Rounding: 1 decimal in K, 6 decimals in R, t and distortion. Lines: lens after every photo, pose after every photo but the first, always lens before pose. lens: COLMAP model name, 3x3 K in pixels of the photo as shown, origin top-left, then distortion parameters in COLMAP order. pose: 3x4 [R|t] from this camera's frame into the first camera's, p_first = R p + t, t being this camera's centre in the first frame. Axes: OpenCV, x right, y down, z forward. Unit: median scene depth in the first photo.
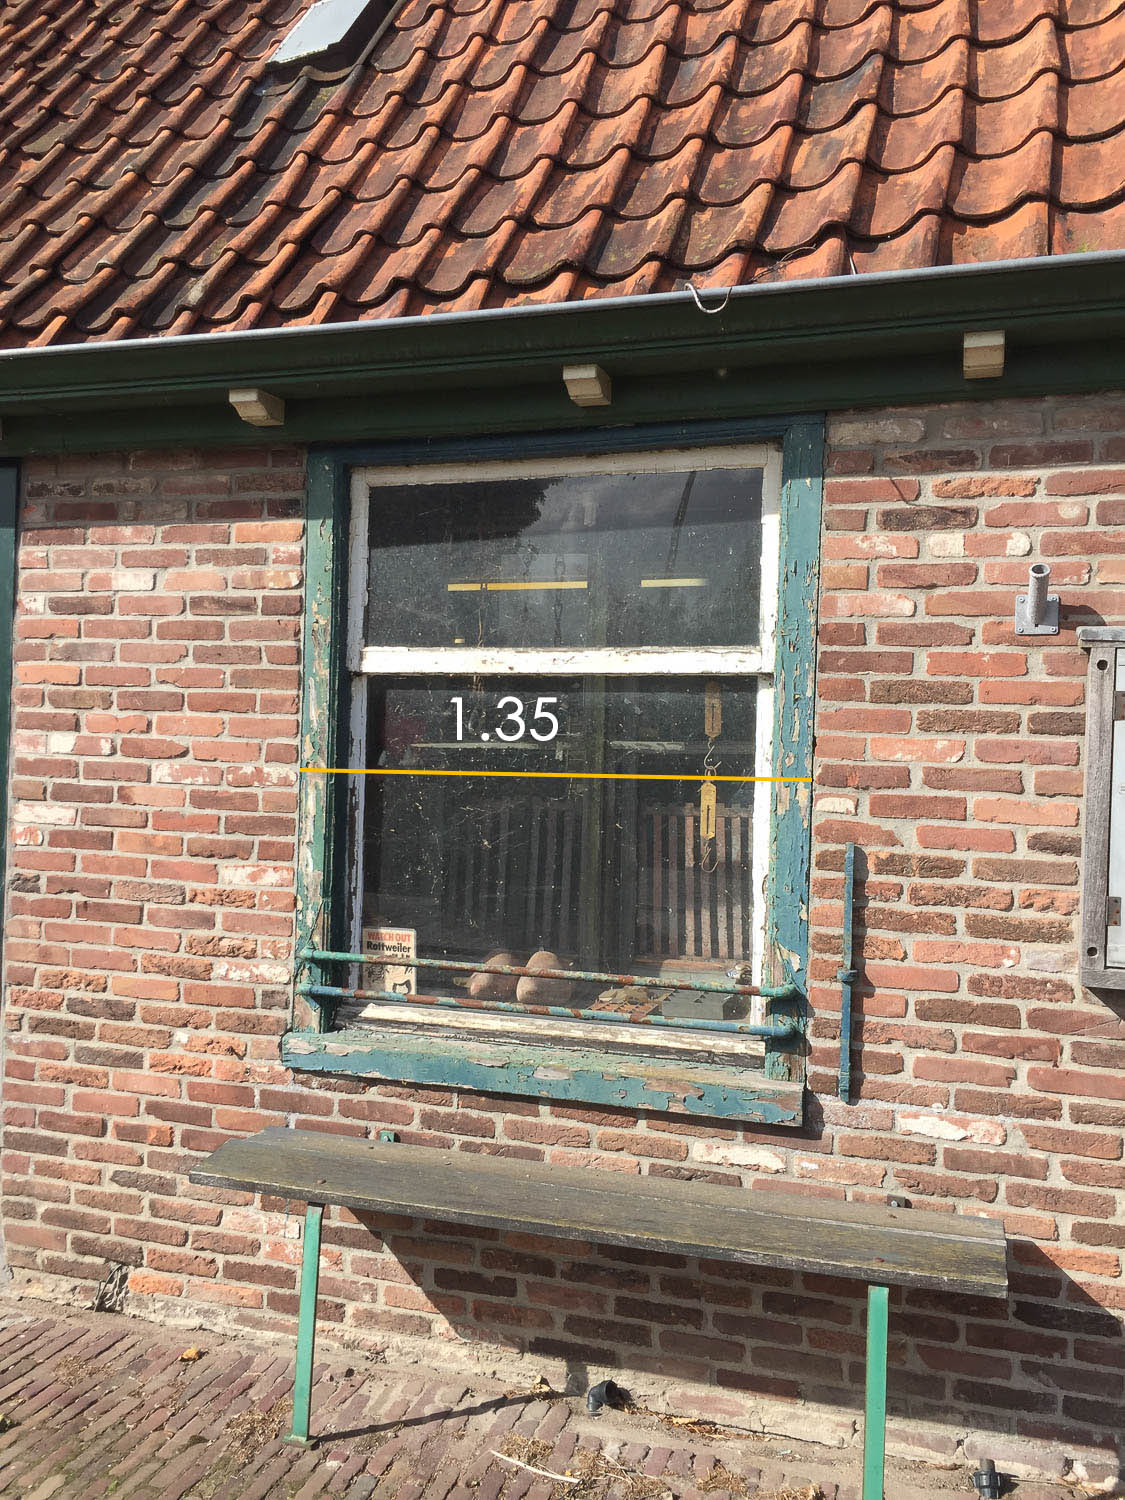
lens RADIAL K [[1240.5, 0, 552.4], [0, 1240.5, 736.4], [0, 0, 1]] dist [0.056806, -0.071022]
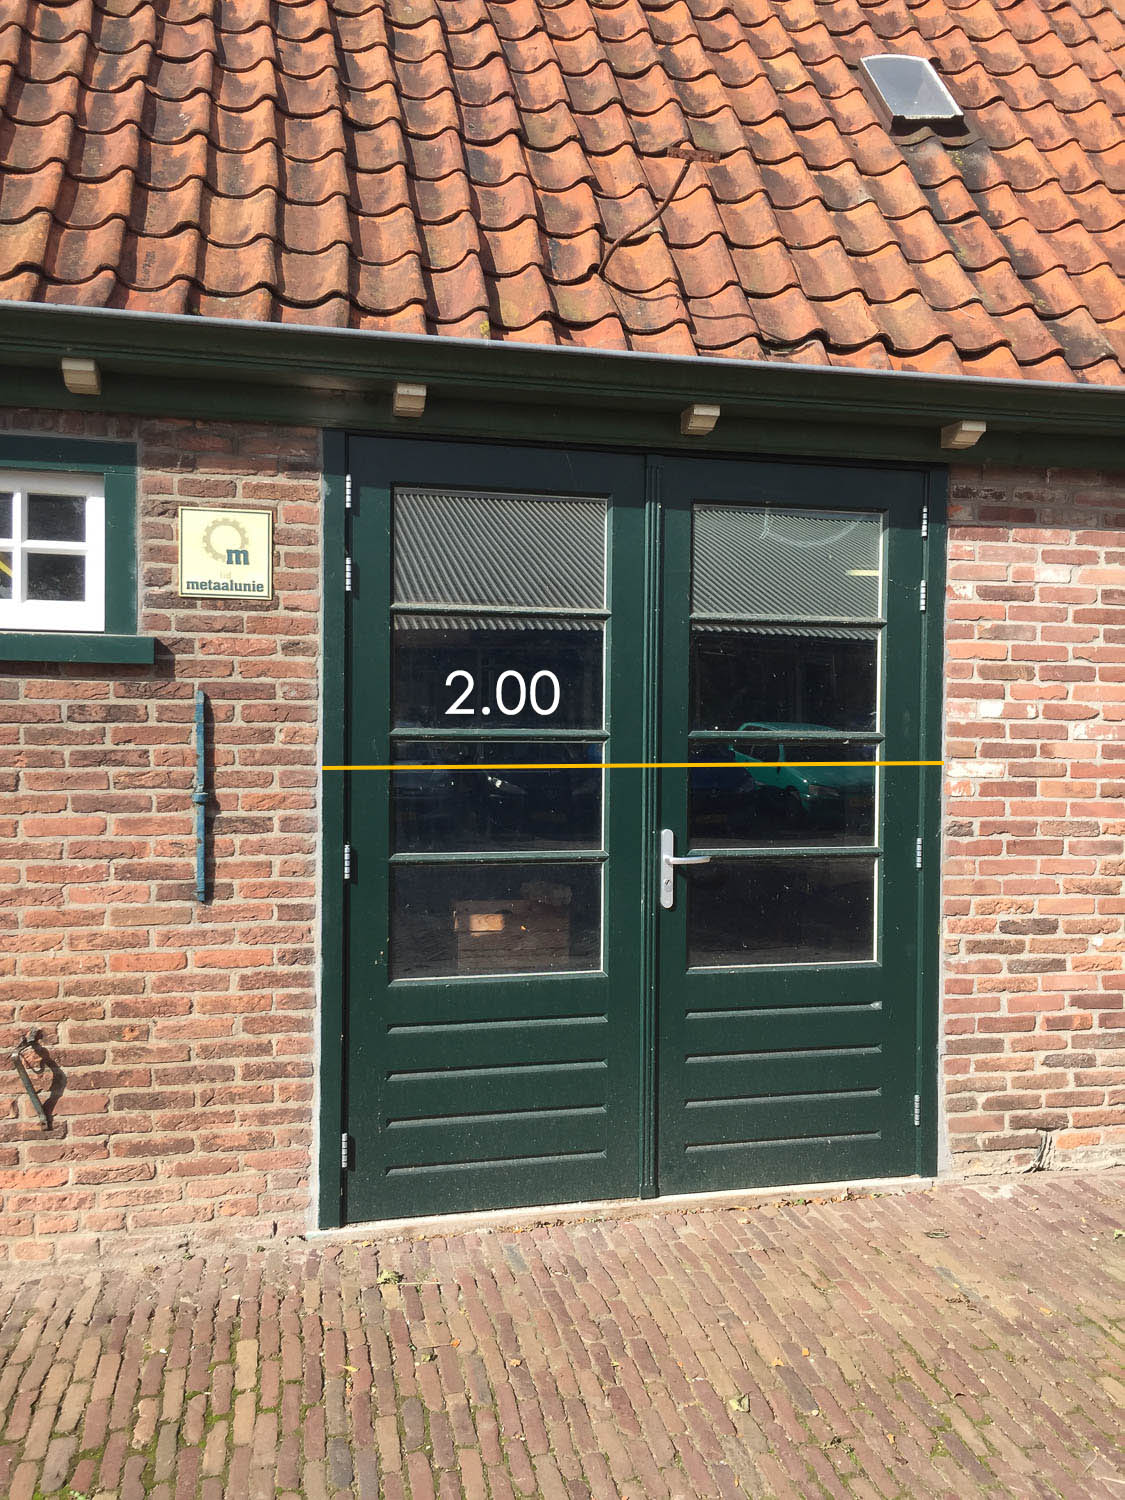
lens RADIAL K [[1240.5, 0, 565.5], [0, 1240.5, 737.3], [0, 0, 1]] dist [0.056806, -0.071022]
pose [[0.876615, -0.026292, 0.480473, -1.330766], [0.011813, 0.999381, 0.033134, -0.011965], [-0.481047, -0.023370, 0.876383, 0.155995]]
